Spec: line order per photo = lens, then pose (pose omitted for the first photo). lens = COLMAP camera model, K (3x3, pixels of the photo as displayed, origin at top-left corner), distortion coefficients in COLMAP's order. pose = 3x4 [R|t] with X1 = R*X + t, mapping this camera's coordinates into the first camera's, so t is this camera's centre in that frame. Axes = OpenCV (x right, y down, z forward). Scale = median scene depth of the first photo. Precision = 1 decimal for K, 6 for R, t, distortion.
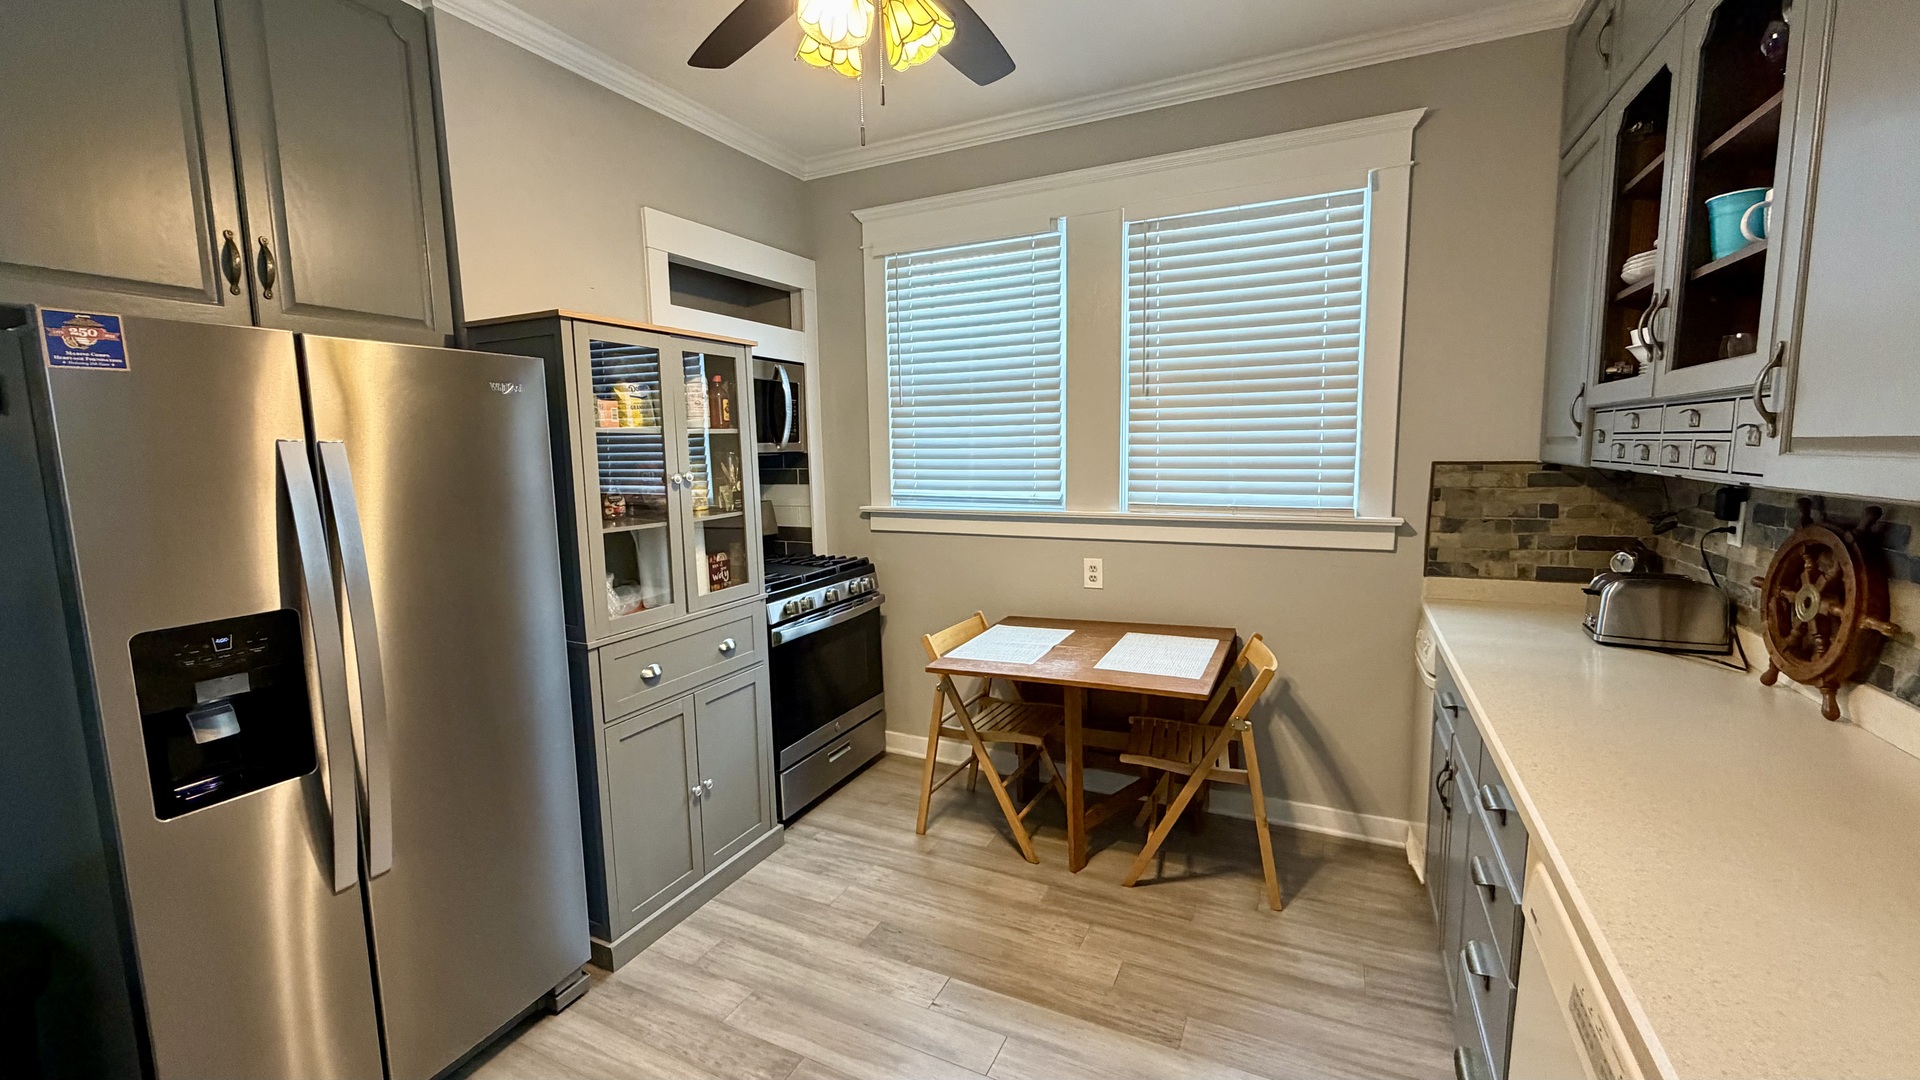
lens RADIAL K [[763.6, 0, 961.9], [0, 763.6, 533.2], [0, 0, 1]] dist [-0.000740, -0.000102]
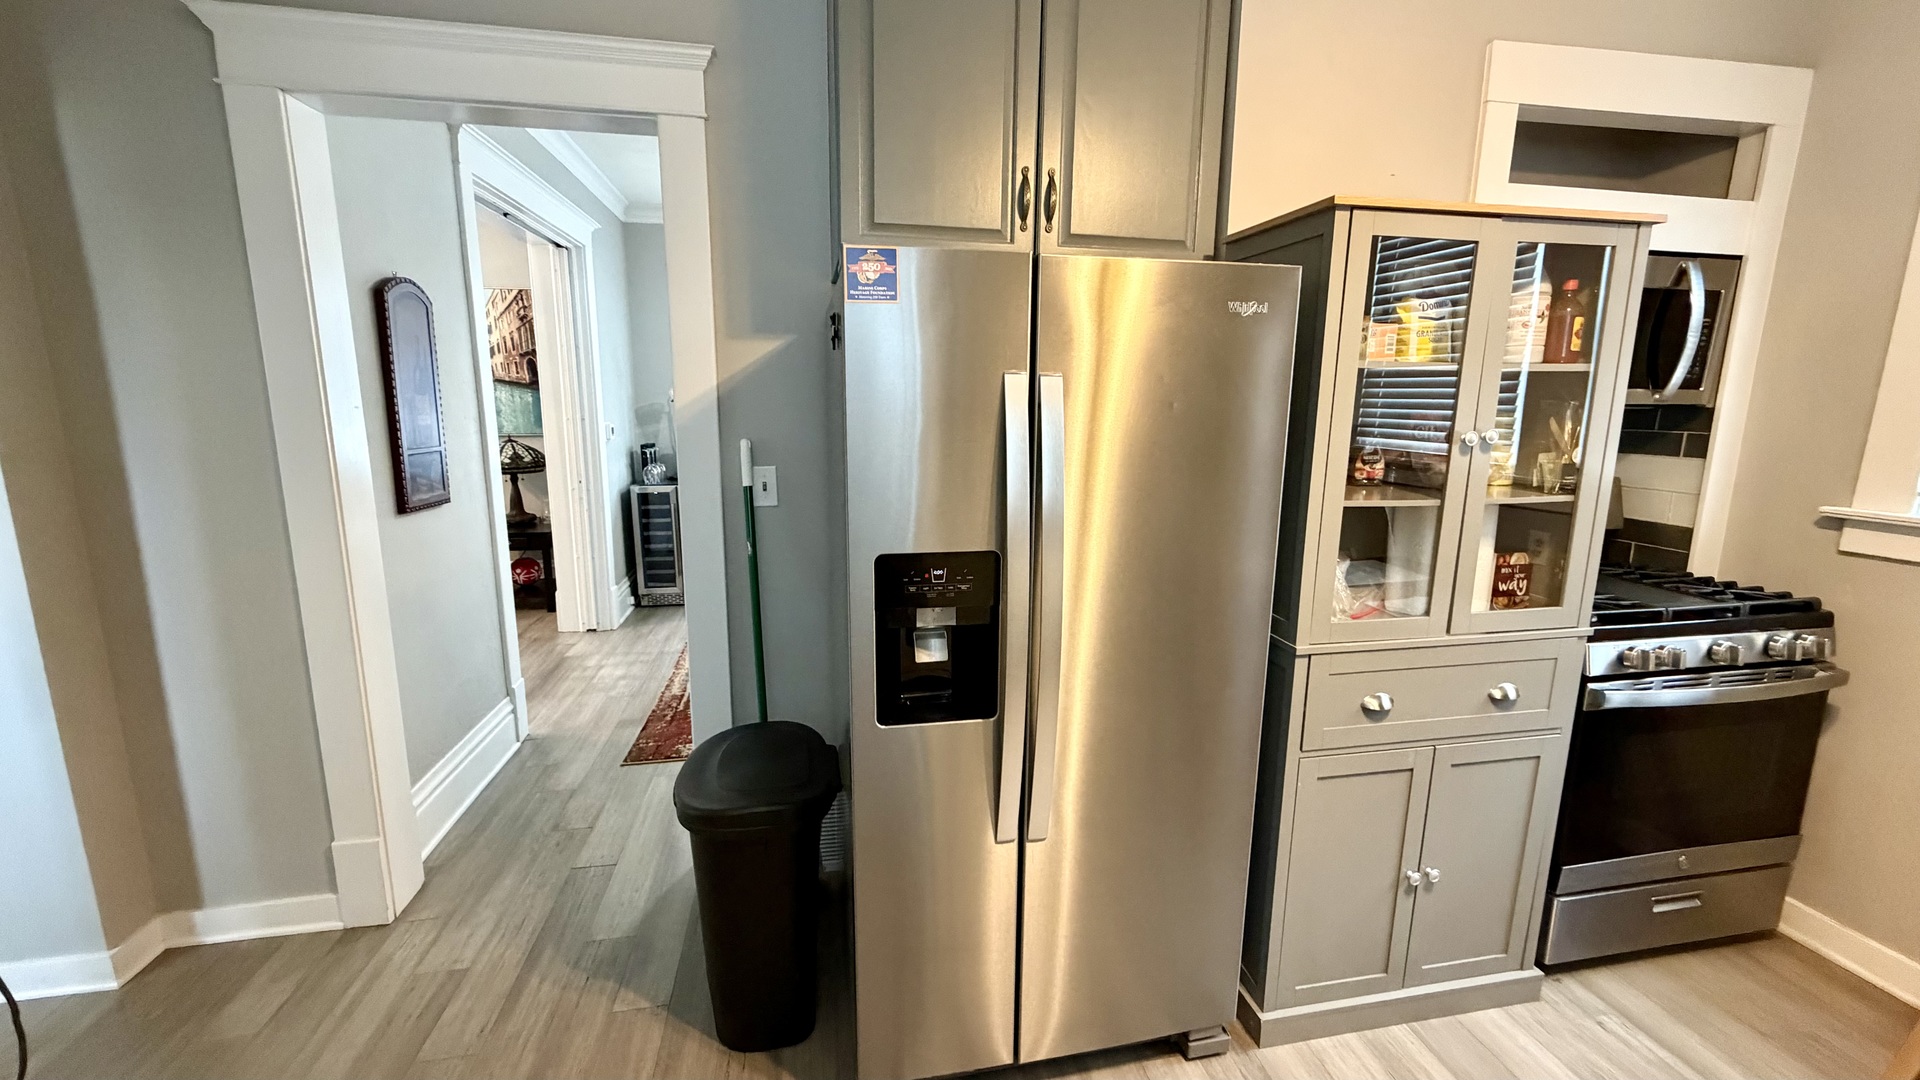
lens RADIAL K [[763.6, 0, 952.1], [0, 763.6, 542.8], [0, 0, 1]] dist [-0.000740, -0.000102]
pose [[0.585822, 0.172819, -0.791799, -0.083872], [-0.109633, 0.984918, 0.133856, -0.018625], [0.802990, 0.008391, 0.595933, 0.213269]]
